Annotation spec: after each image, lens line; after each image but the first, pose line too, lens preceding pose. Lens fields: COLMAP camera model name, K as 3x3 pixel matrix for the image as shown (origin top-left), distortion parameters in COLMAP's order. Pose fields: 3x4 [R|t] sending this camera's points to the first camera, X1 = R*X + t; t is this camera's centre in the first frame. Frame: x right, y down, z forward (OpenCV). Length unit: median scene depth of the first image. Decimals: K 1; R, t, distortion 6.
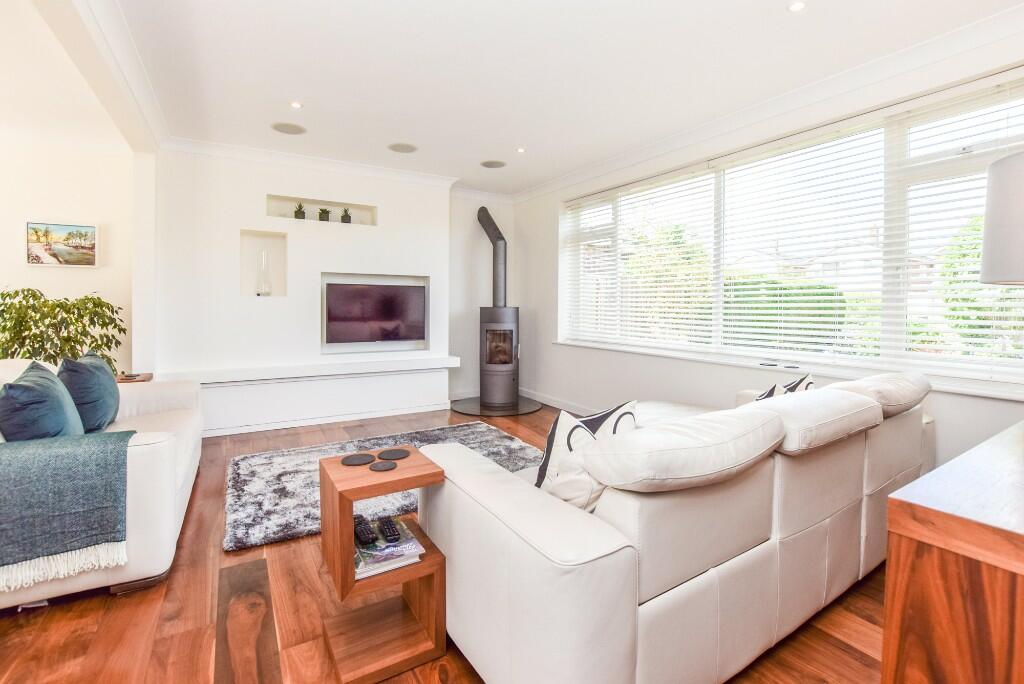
lens RADIAL K [[453.8, 0, 507.0], [0, 453.8, 314.2], [0, 0, 1]] dist [-0.018140, 0.000774]
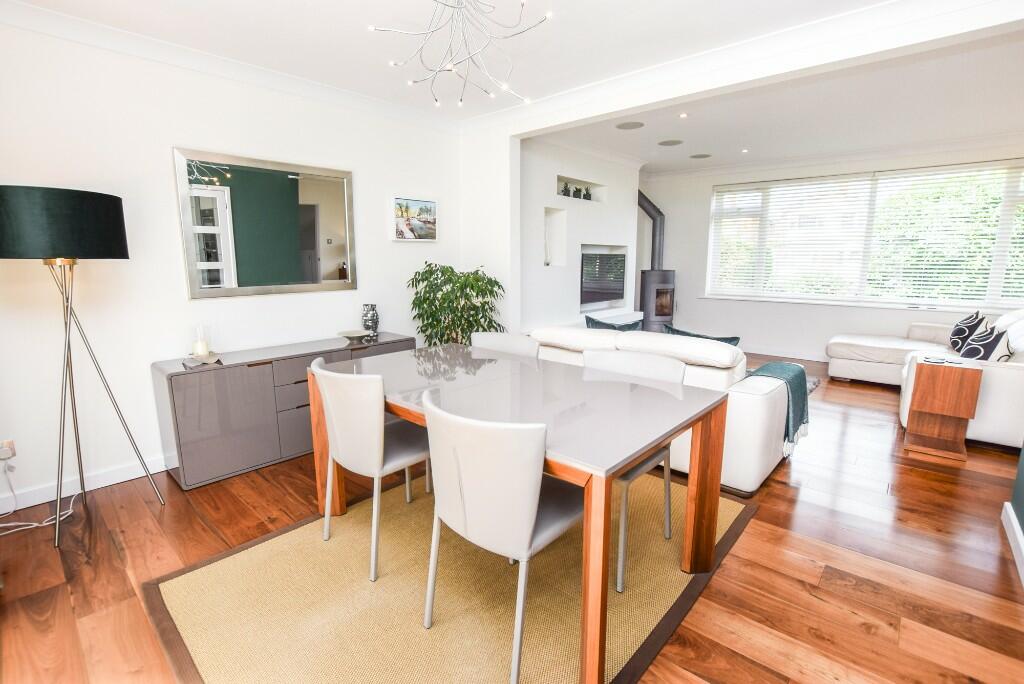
lens RADIAL K [[453.8, 0, 513.7], [0, 453.8, 337.5], [0, 0, 1]] dist [-0.018140, 0.000774]
pose [[0.952295, -0.060283, 0.299167, -1.085081], [0.014070, 0.987926, 0.154285, -0.042663], [-0.304855, -0.142715, 0.941645, -0.105314]]
